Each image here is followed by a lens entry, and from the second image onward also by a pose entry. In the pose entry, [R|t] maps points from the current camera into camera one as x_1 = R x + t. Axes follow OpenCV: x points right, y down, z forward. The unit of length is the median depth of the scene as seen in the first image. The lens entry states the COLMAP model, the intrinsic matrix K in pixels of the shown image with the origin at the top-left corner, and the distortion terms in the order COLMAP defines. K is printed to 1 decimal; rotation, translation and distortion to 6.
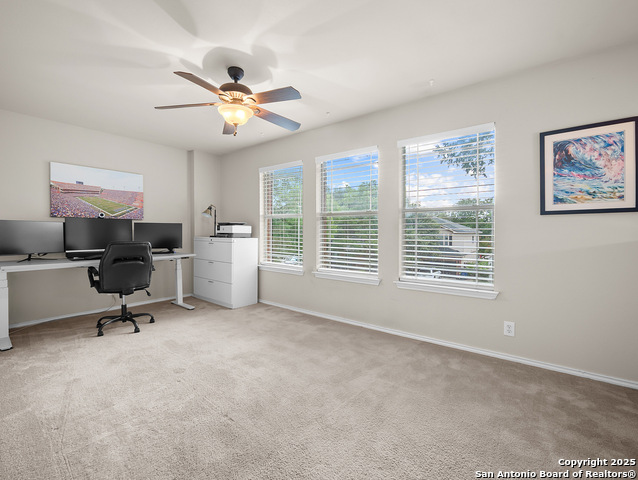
lens RADIAL K [[289.0, 0, 318.7], [0, 289.0, 235.6], [0, 0, 1]] dist [-0.009872, 0.002146]
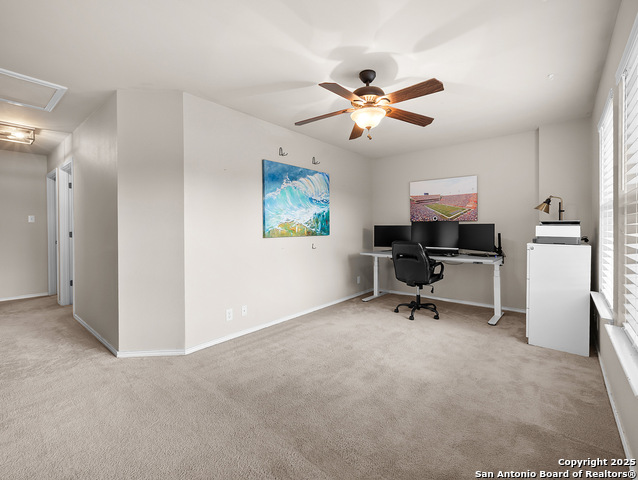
lens RADIAL K [[289.0, 0, 319.8], [0, 289.0, 234.4], [0, 0, 1]] dist [-0.009872, 0.002146]
pose [[-0.030031, 0.019600, -0.999357, 0.509803], [-0.010298, 0.999749, 0.019917, -0.027572], [0.999496, 0.010890, -0.029822, 0.620064]]
